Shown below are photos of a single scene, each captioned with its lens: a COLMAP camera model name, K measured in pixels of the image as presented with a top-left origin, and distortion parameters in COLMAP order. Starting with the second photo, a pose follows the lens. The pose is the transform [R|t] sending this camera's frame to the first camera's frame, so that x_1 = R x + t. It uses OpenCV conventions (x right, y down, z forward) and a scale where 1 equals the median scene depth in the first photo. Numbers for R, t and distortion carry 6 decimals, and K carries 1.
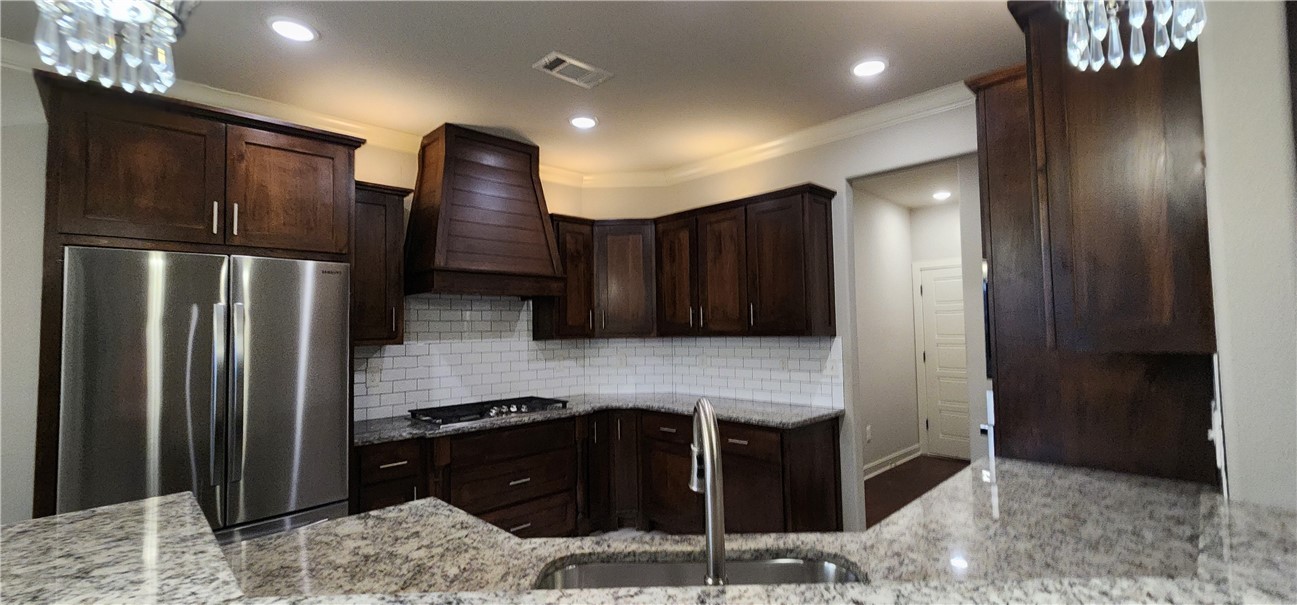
lens RADIAL K [[528.6, 0, 651.3], [0, 528.6, 311.0], [0, 0, 1]] dist [-0.002103, 0.001072]
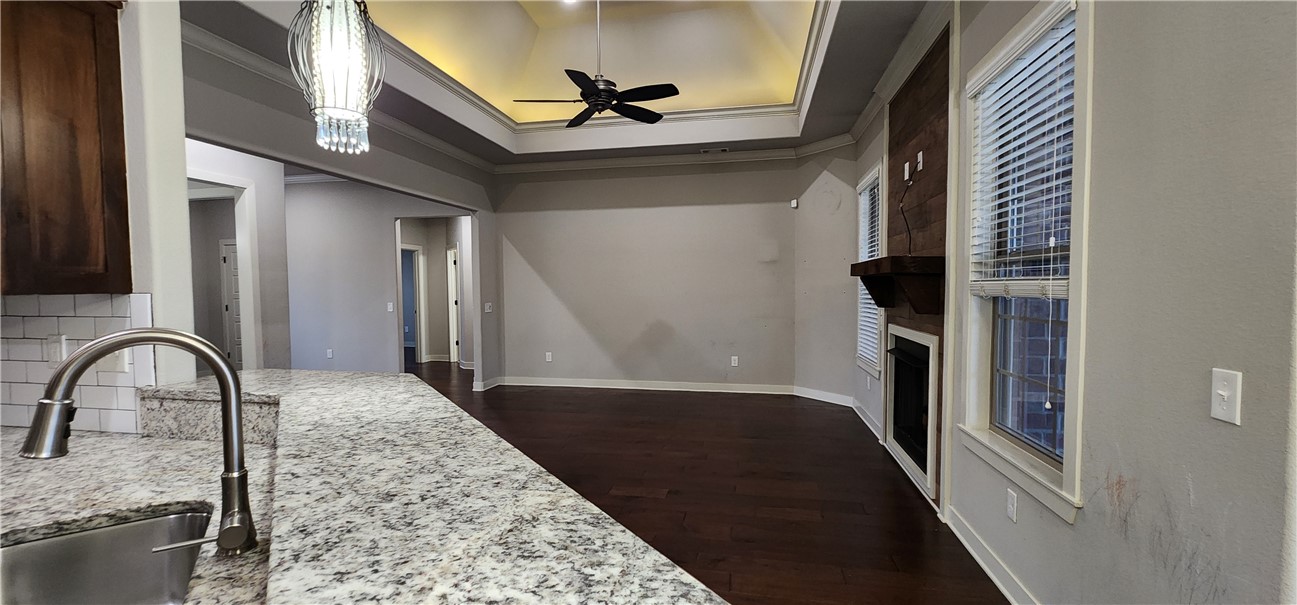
lens RADIAL K [[528.6, 0, 653.3], [0, 528.6, 311.8], [0, 0, 1]] dist [-0.002103, 0.001072]
pose [[-0.578260, -0.012690, 0.815754, -0.287884], [-0.016372, 0.999858, 0.003949, 0.029768], [-0.815688, -0.011072, -0.578386, 0.200451]]
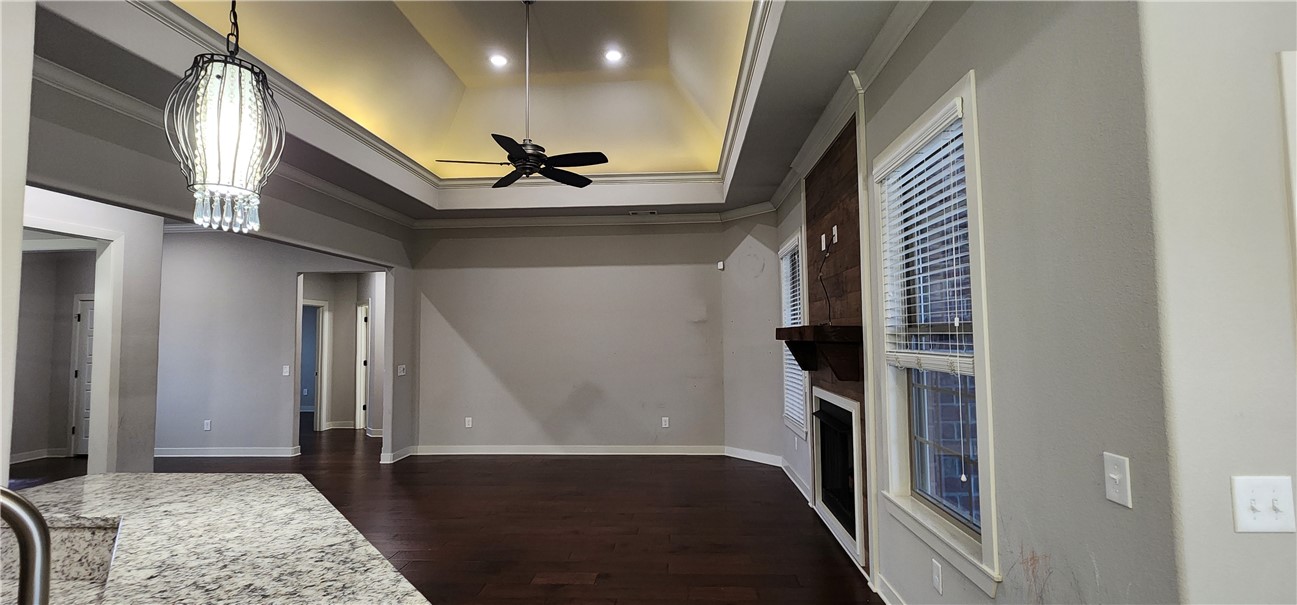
lens RADIAL K [[528.6, 0, 662.2], [0, 528.6, 303.3], [0, 0, 1]] dist [-0.002103, 0.001072]
pose [[-0.693010, 0.068991, 0.717619, -0.278819], [-0.004320, 0.994995, -0.099829, 0.001488], [-0.720915, -0.072282, -0.689244, 0.193300]]
